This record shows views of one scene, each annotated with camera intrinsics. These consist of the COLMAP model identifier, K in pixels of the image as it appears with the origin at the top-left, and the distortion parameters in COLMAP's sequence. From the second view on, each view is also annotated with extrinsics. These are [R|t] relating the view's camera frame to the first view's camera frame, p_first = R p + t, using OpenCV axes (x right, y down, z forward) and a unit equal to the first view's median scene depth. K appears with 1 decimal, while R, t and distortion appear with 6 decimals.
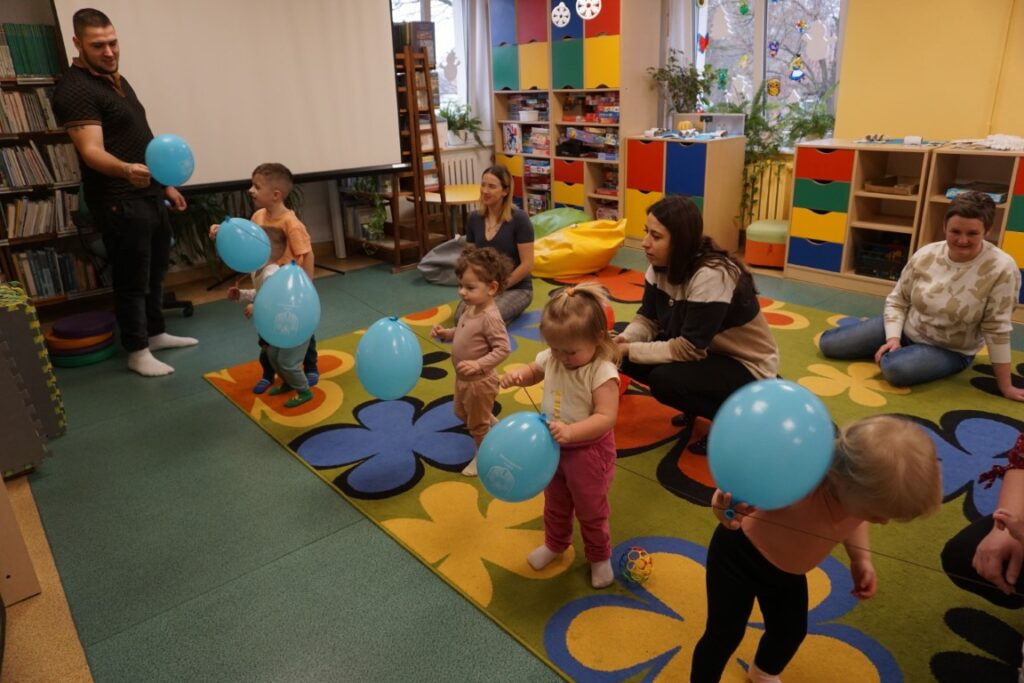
lens RADIAL K [[692.1, 0, 506.9], [0, 692.1, 336.4], [0, 0, 1]] dist [-0.051057, 0.041164]
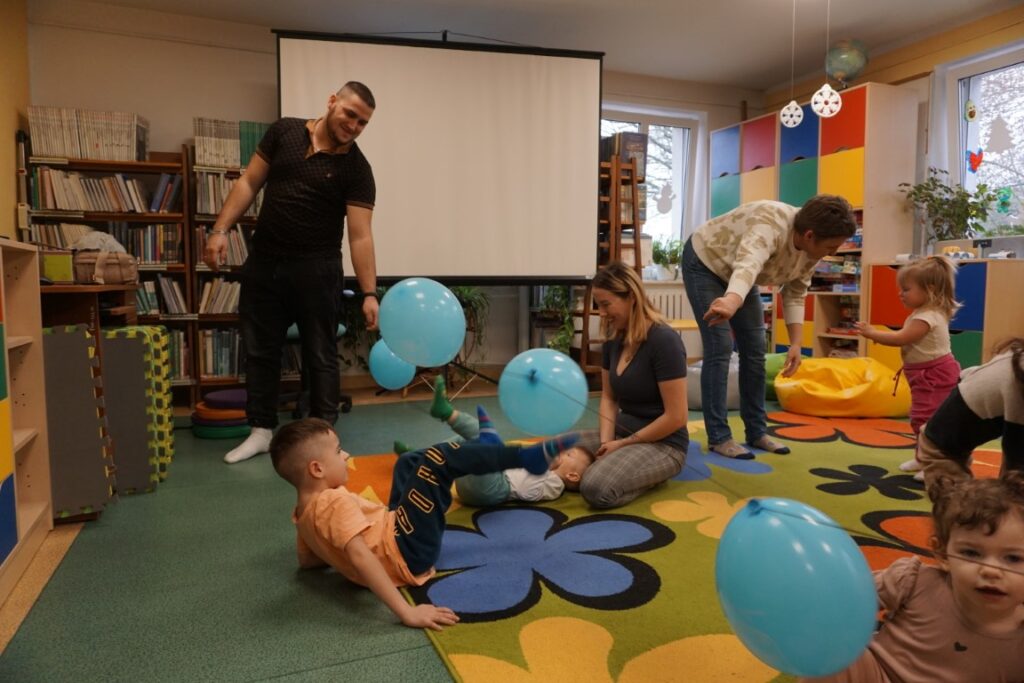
lens RADIAL K [[692.1, 0, 506.9], [0, 692.1, 336.4], [0, 0, 1]] dist [-0.051057, 0.041164]
pose [[0.949580, 0.061396, -0.307456, 0.017481], [-0.140779, 0.959718, -0.243152, 0.057813], [0.280143, 0.274176, 0.919971, 0.154227]]
